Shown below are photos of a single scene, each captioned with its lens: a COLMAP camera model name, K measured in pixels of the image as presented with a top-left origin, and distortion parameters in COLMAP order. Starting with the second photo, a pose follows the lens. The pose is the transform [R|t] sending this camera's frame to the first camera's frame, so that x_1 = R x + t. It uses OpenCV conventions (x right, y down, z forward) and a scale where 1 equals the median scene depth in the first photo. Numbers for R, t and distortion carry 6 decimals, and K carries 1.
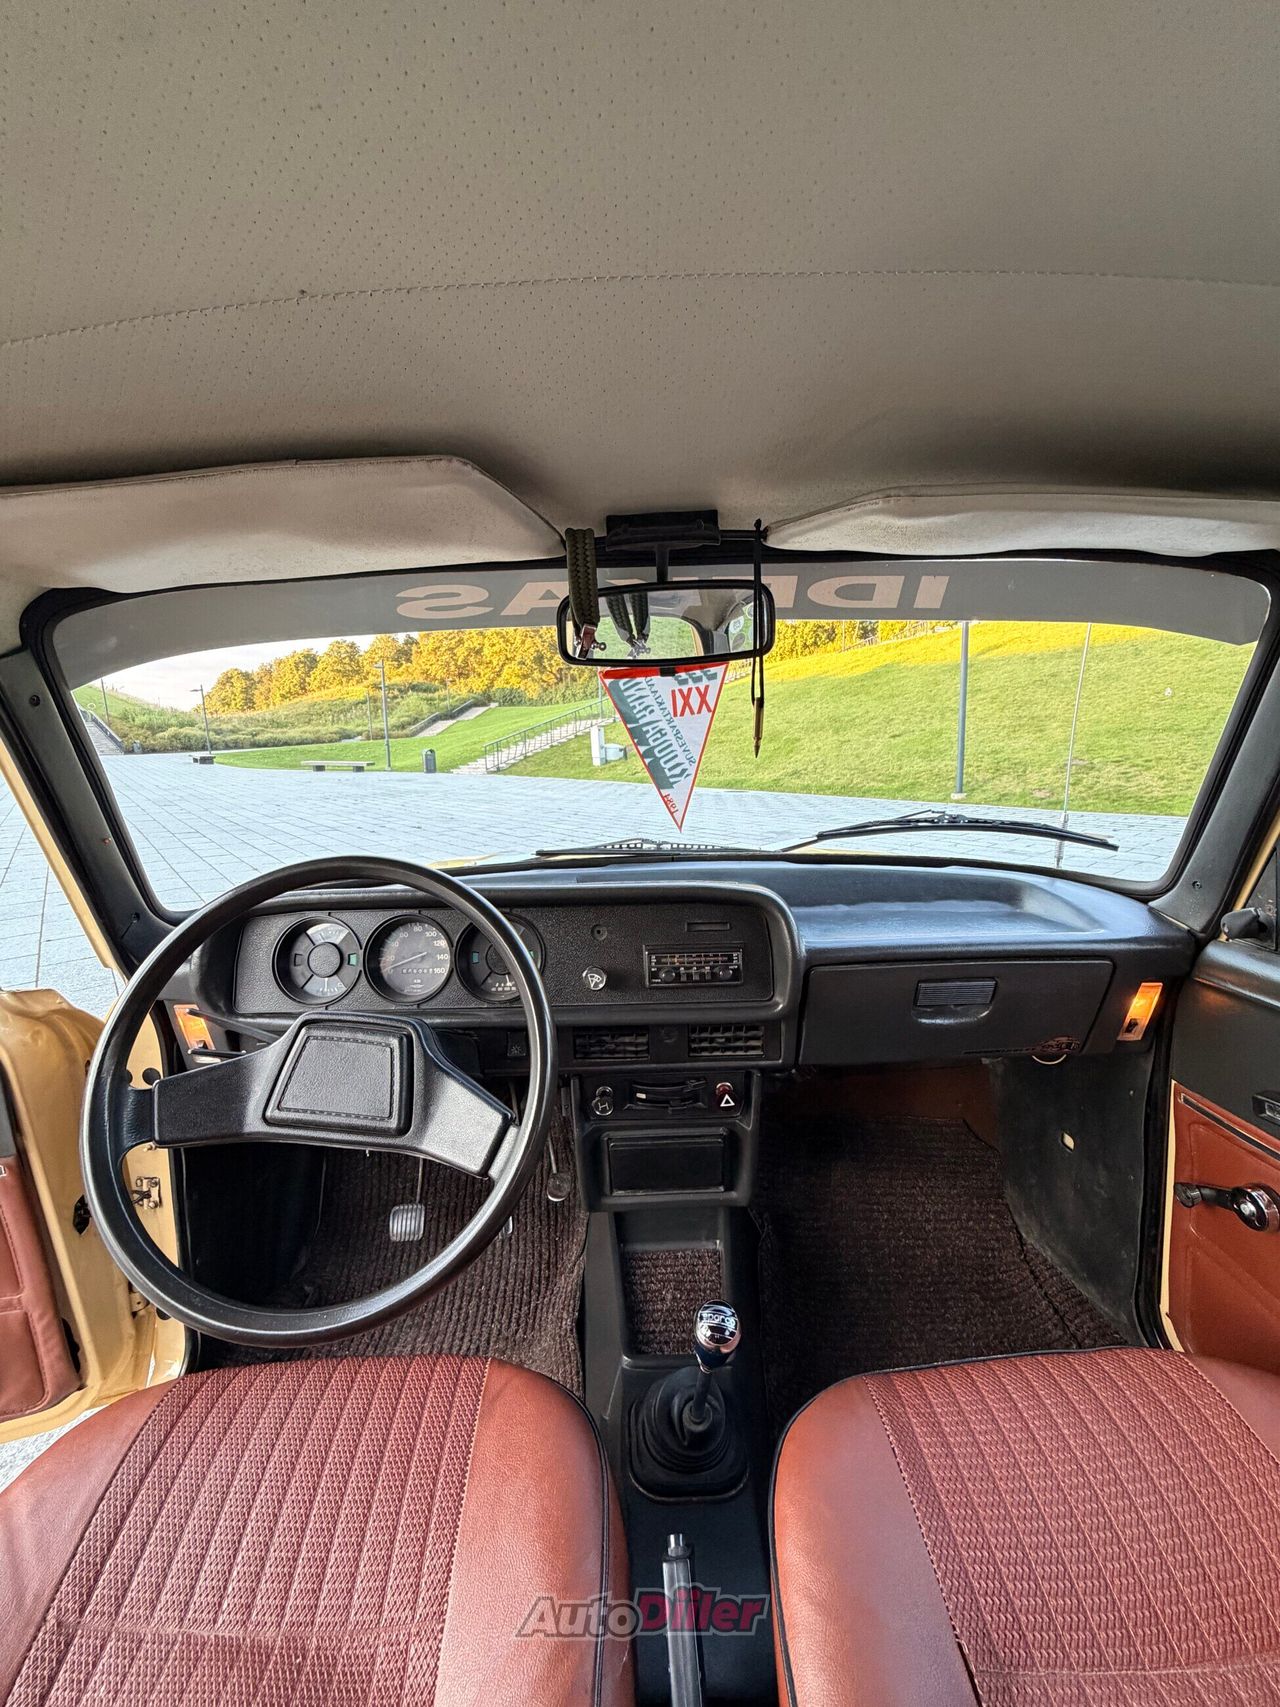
lens RADIAL K [[673.7, 0, 637.6], [0, 673.7, 846.0], [0, 0, 1]] dist [-0.001093, -0.000190]
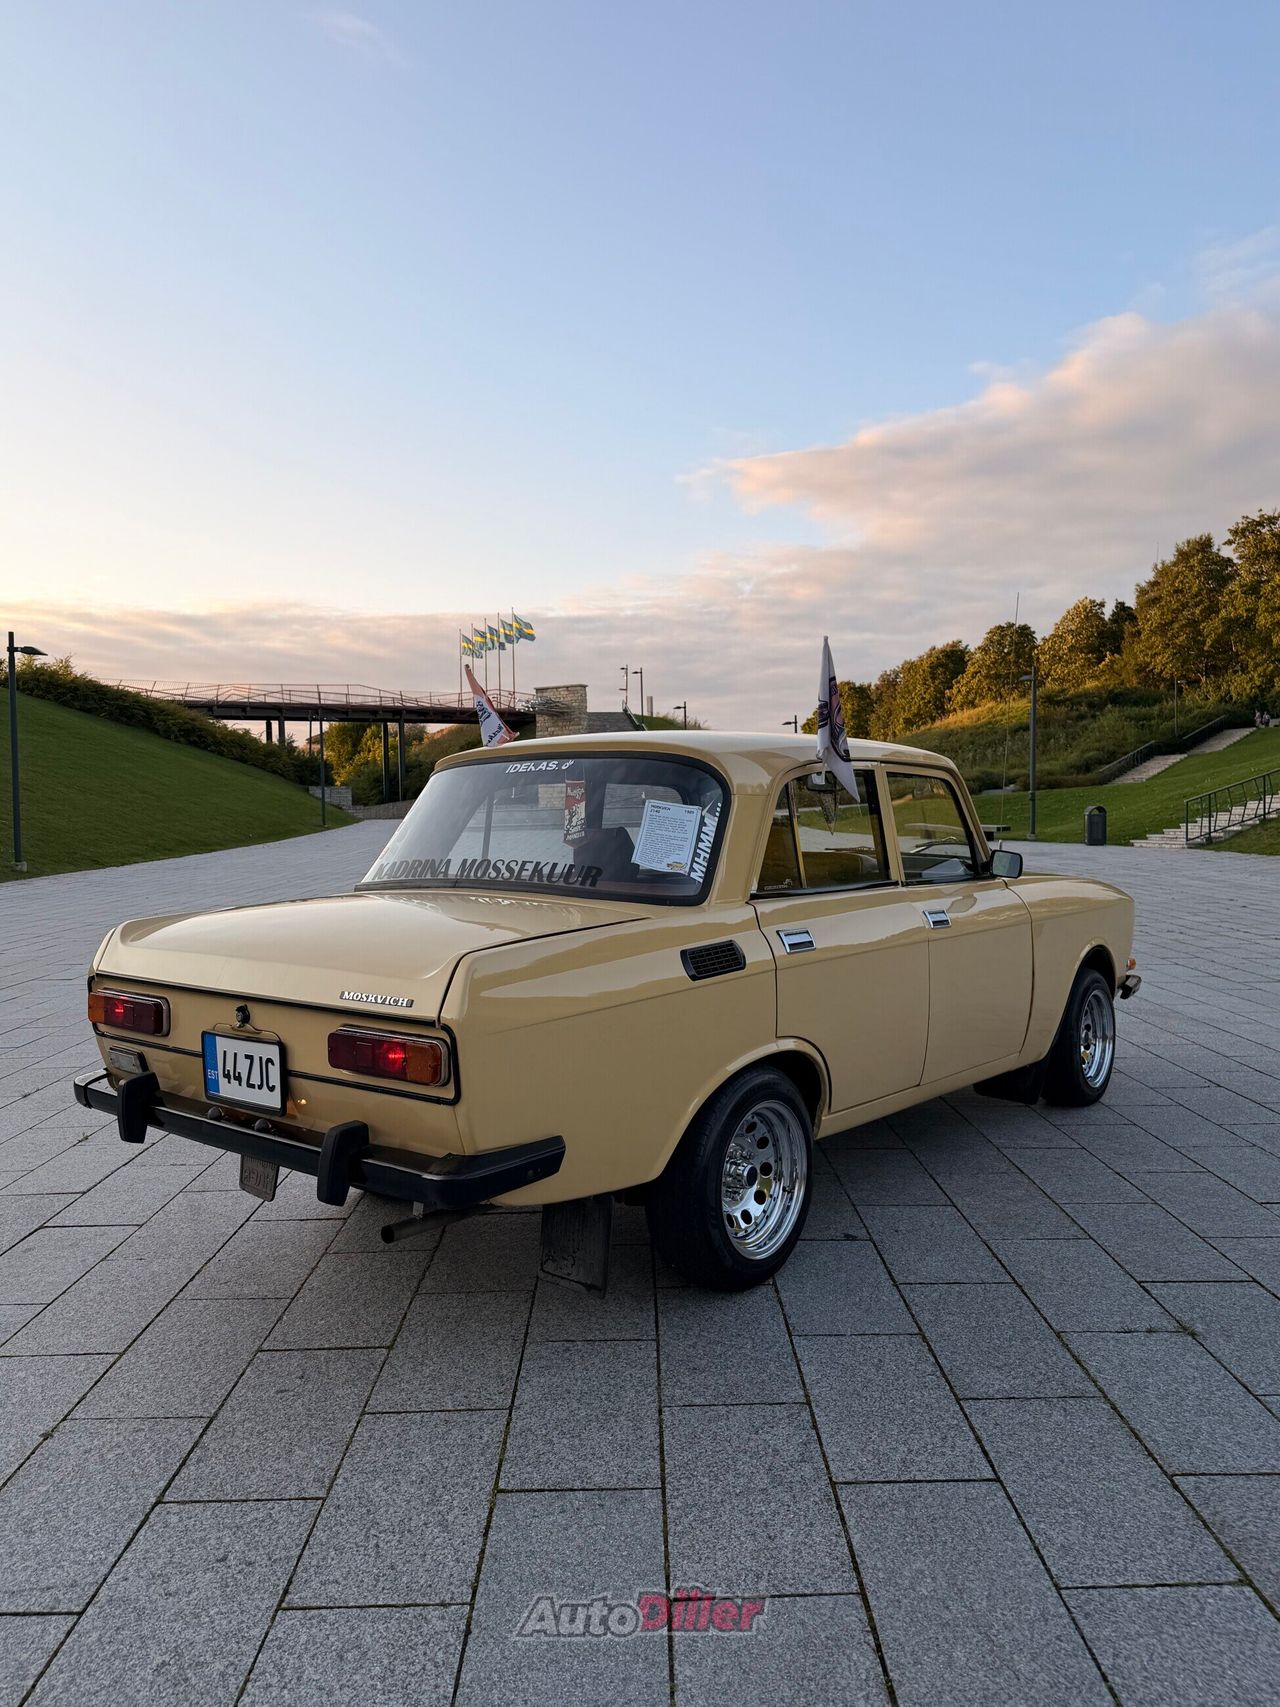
lens RADIAL K [[1241.2, 0, 645.9], [0, 1241.2, 844.9], [0, 0, 1]] dist [0.051486, -0.069383]
pose [[0.772650, 0.023827, -0.634385, 0.070483], [-0.094046, 0.992565, -0.077264, 0.013310], [0.627827, 0.119359, 0.769146, -0.097232]]
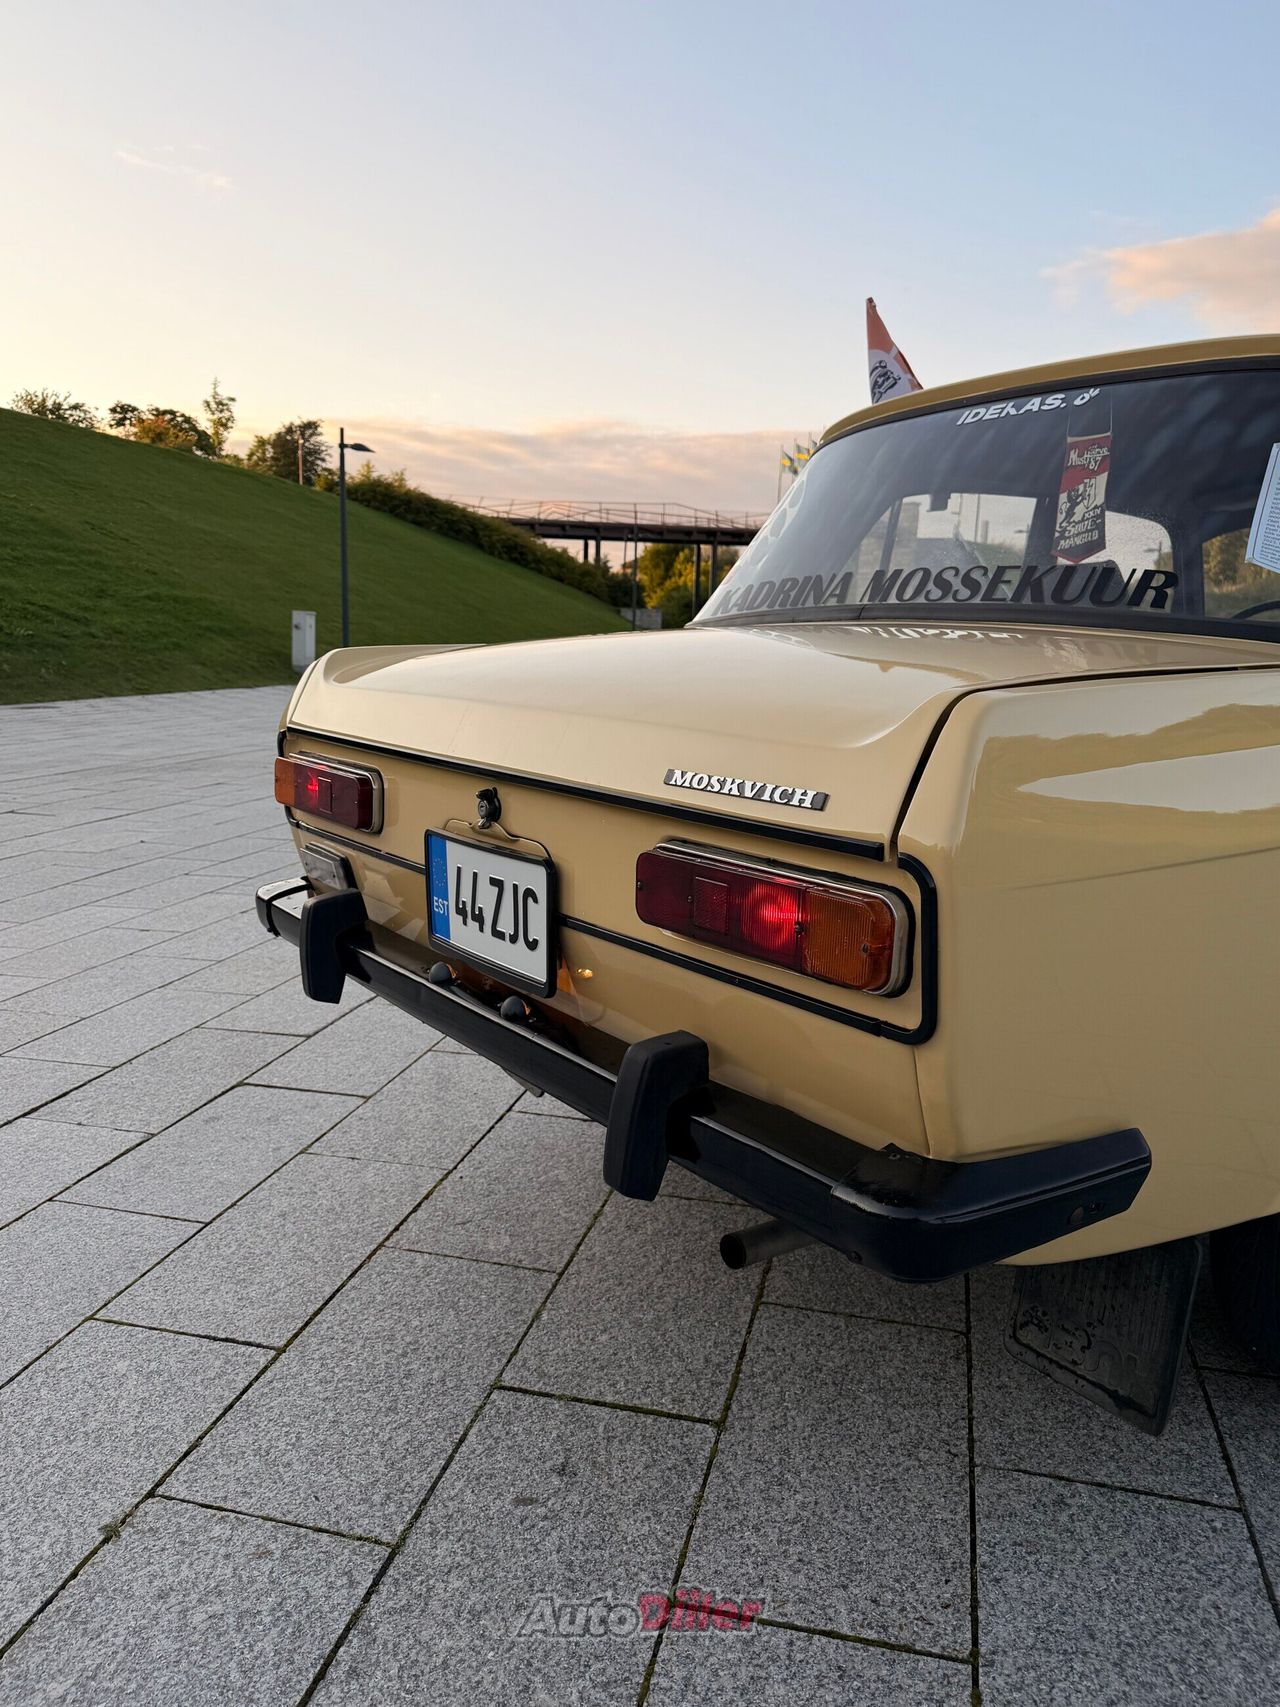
lens RADIAL K [[1241.2, 0, 640.8], [0, 1241.2, 870.8], [0, 0, 1]] dist [0.051486, -0.069383]
pose [[0.592110, 0.179745, -0.785556, 0.038272], [-0.159051, 0.981699, 0.104741, 0.017138], [0.790006, 0.062925, 0.609862, -0.073149]]
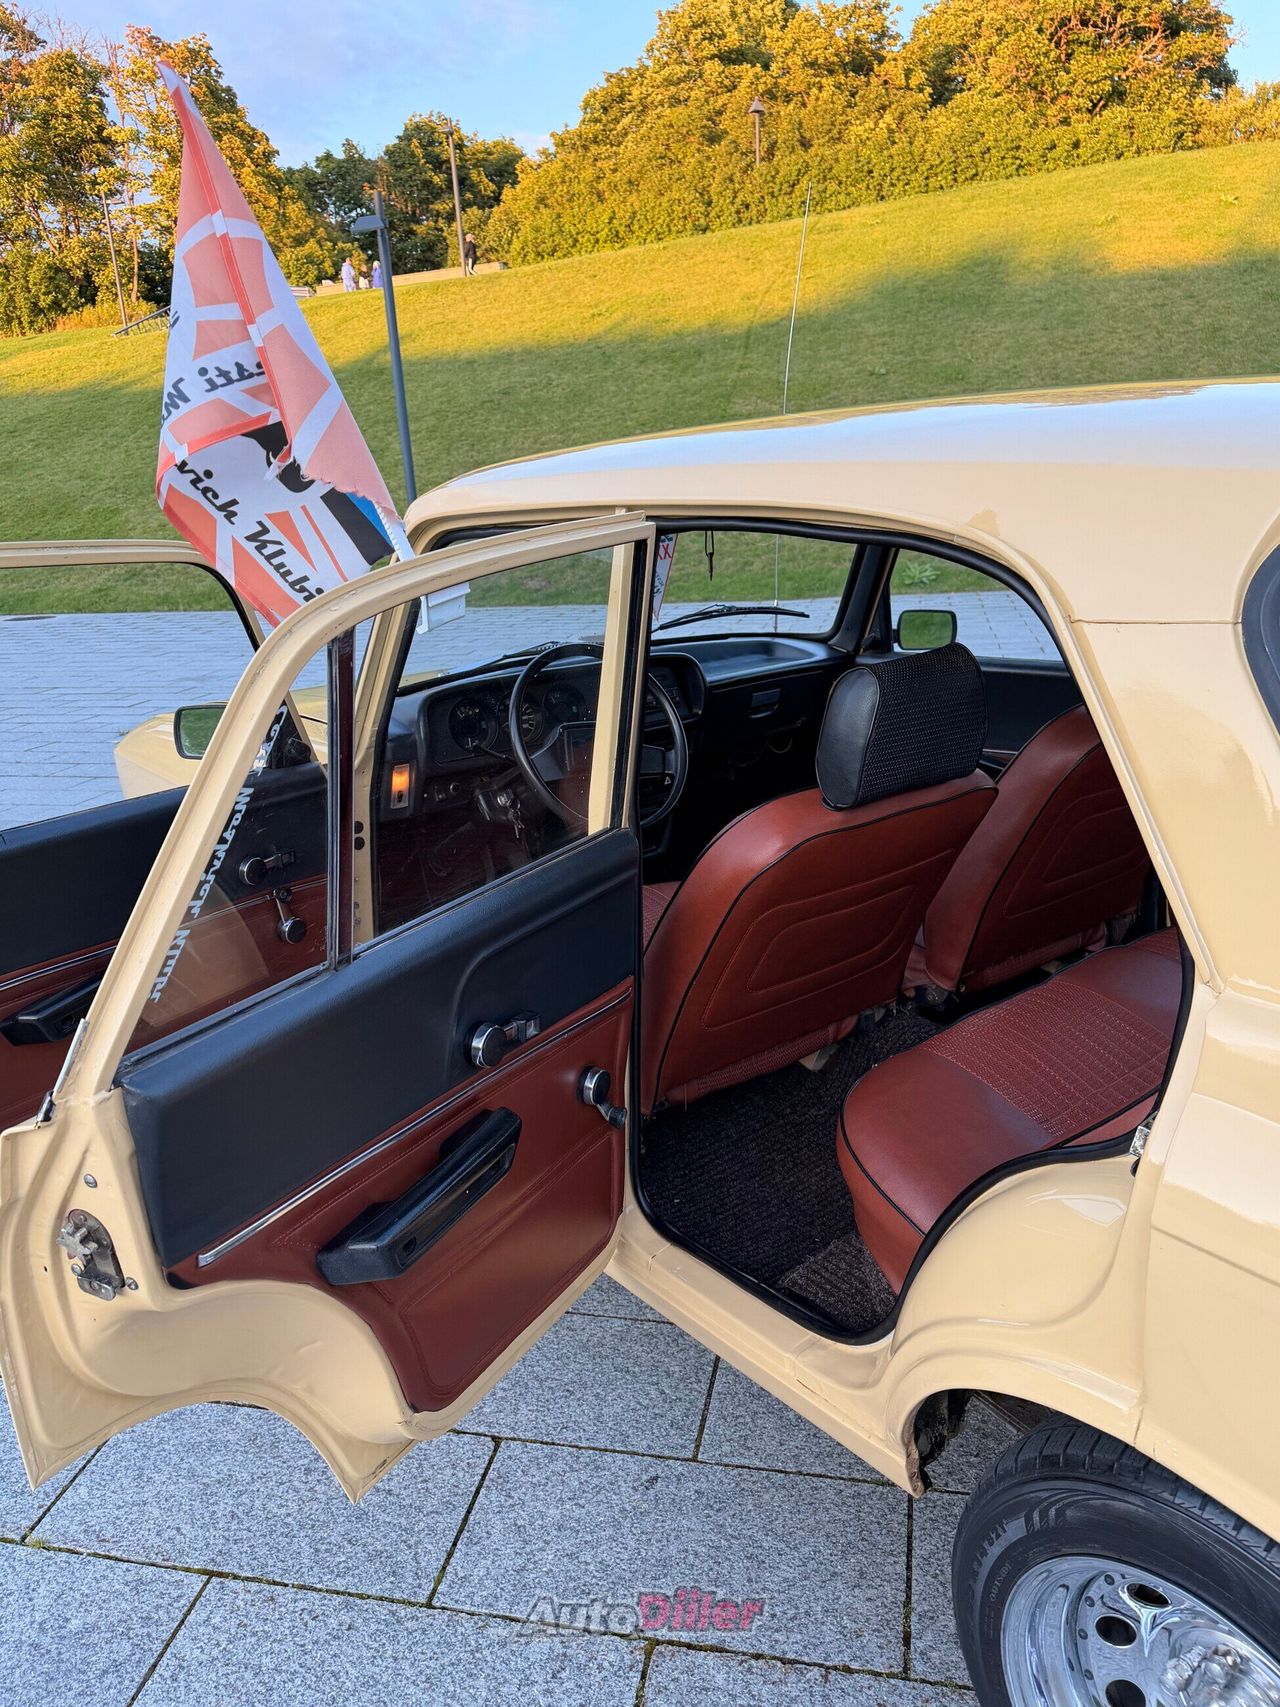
lens RADIAL K [[1287.6, 0, 625.7], [0, 1287.6, 859.8], [0, 0, 1]] dist [-0.004023, -0.004989]
pose [[0.793640, -0.196573, 0.575755, -0.042317], [0.127885, 0.979121, 0.158010, 0.000798], [-0.594795, -0.051773, 0.802209, -0.035779]]
